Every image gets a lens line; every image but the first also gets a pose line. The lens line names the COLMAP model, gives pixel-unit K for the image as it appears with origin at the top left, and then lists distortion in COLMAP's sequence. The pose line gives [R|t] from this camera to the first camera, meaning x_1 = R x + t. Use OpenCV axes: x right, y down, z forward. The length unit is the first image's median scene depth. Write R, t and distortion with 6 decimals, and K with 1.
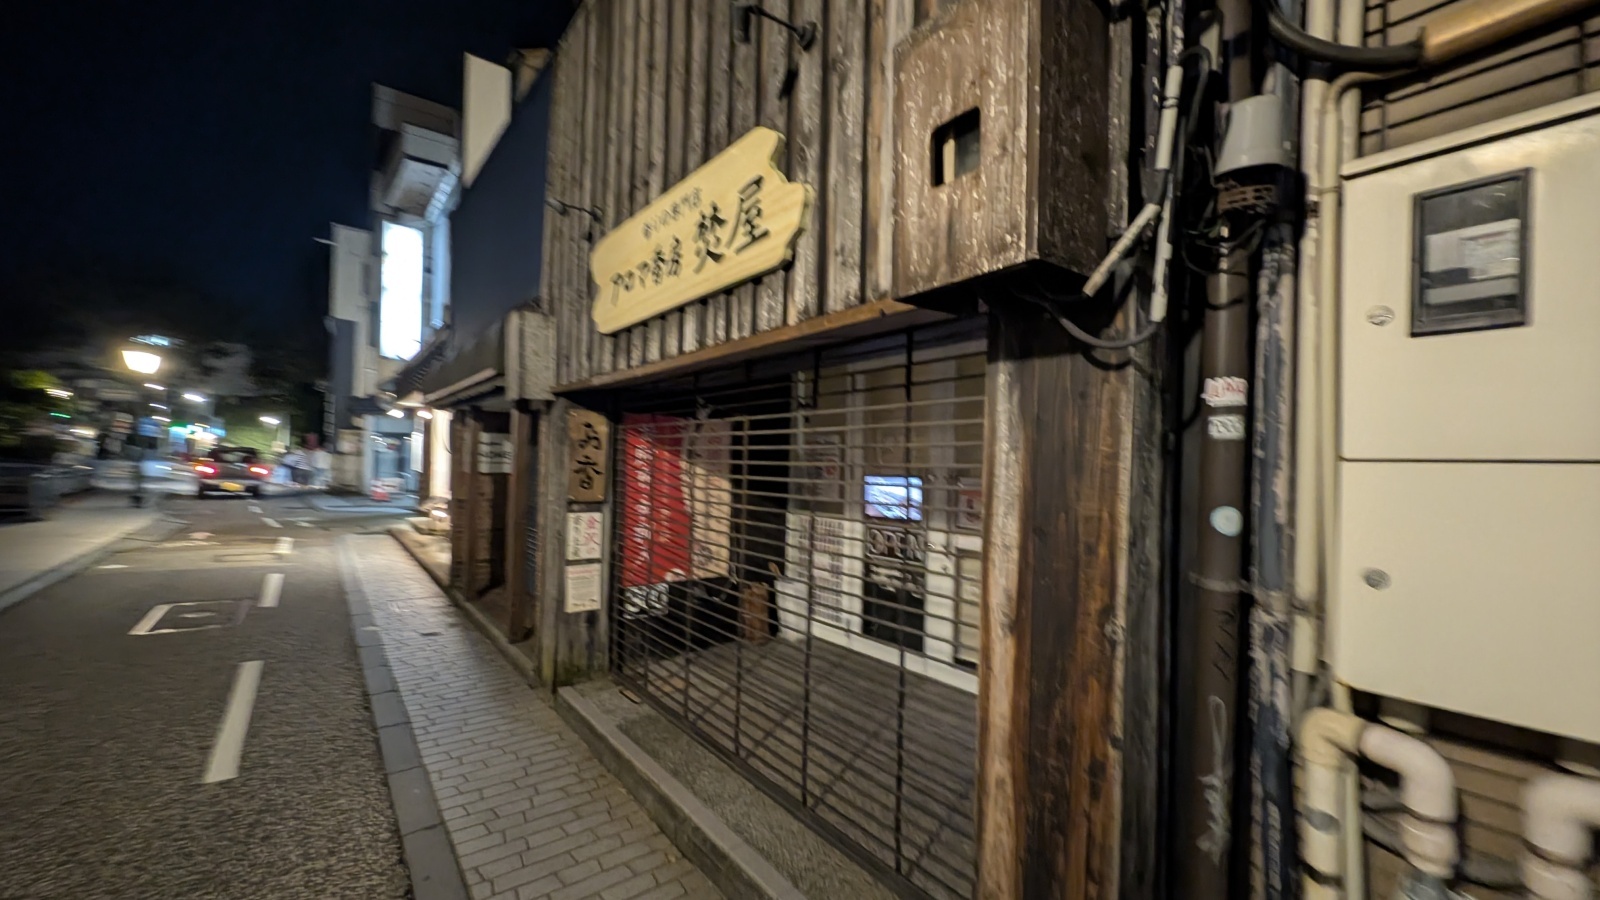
lens RADIAL K [[596.4, 0, 795.7], [0, 596.4, 457.2], [0, 0, 1]] dist [0.007339, 0.000036]
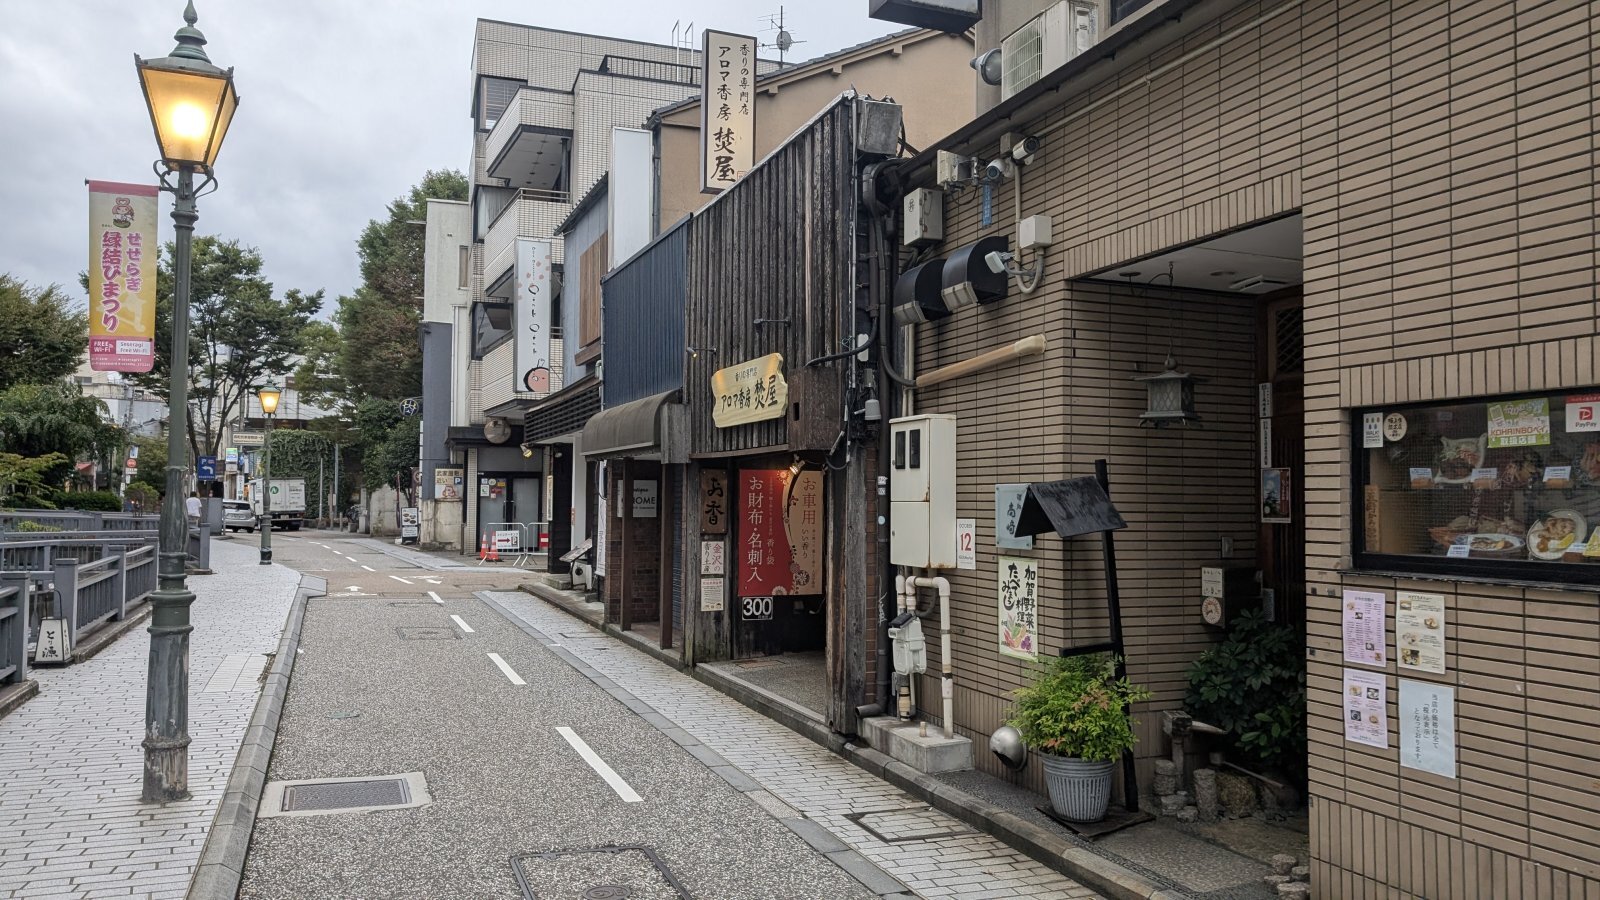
lens RADIAL K [[1139.8, 0, 798.4], [0, 1139.8, 459.6], [0, 0, 1]] dist [0.001627, -0.002861]
pose [[0.956316, -0.022765, -0.291446, 1.214708], [0.013399, 0.999329, -0.034093, -0.011415], [0.292027, 0.028699, 0.955980, -2.933176]]
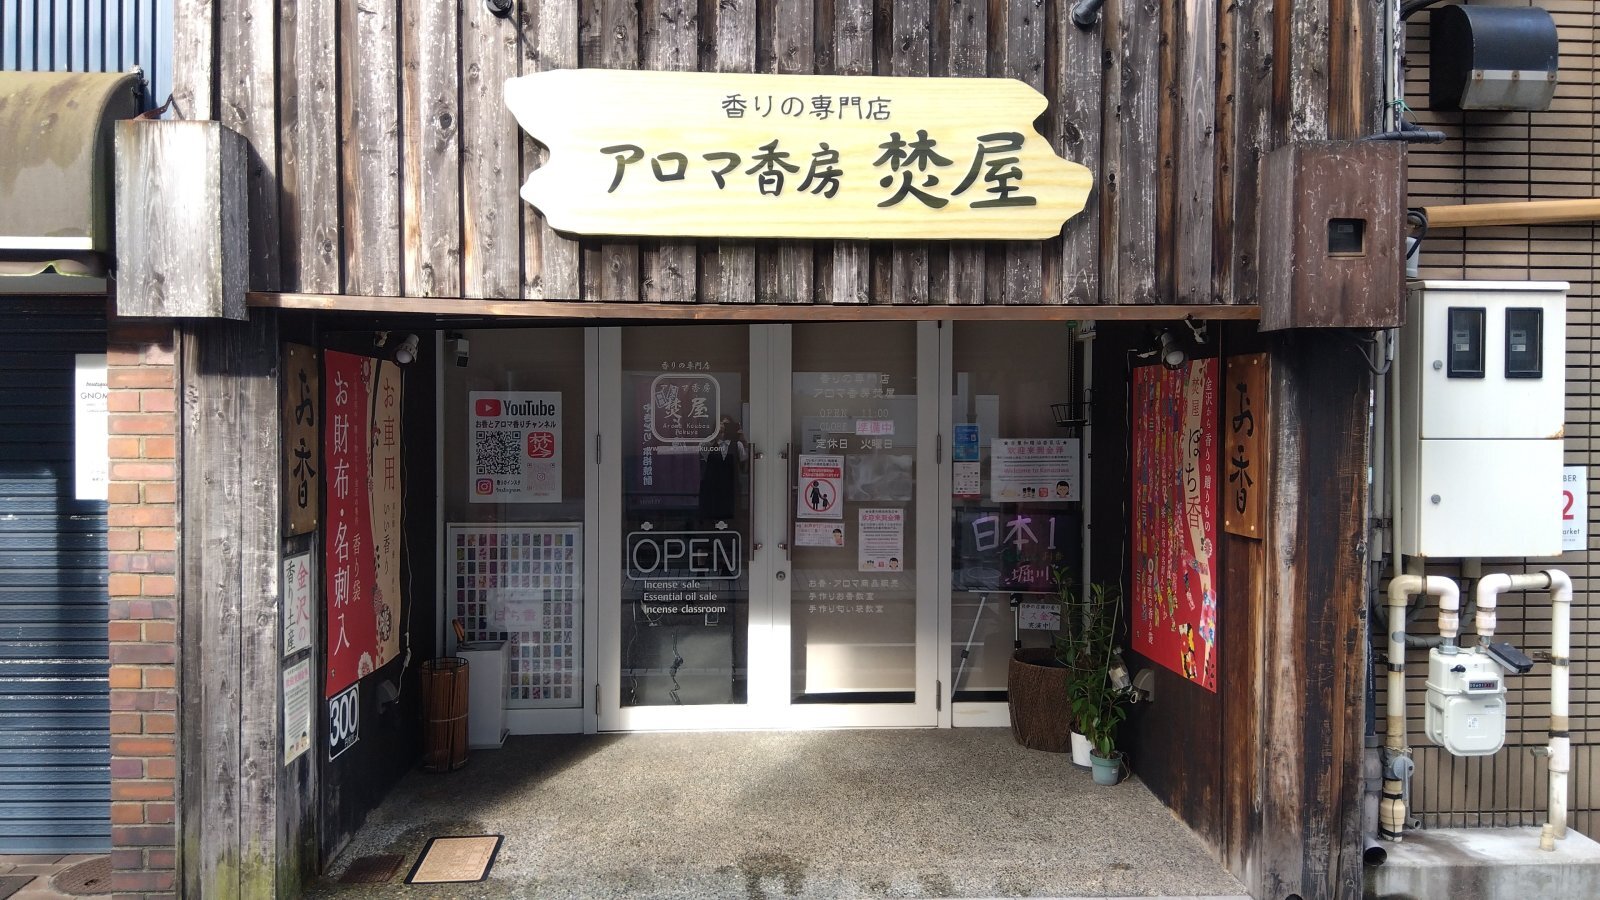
lens RADIAL K [[1207.9, 0, 803.3], [0, 1207.9, 442.6], [0, 0, 1]] dist [0.117804, -0.190138]
pose [[0.584229, -0.029496, 0.811053, -1.742151], [0.001280, 0.999372, 0.035423, -0.063945], [-0.811588, -0.019657, 0.583899, 0.165420]]
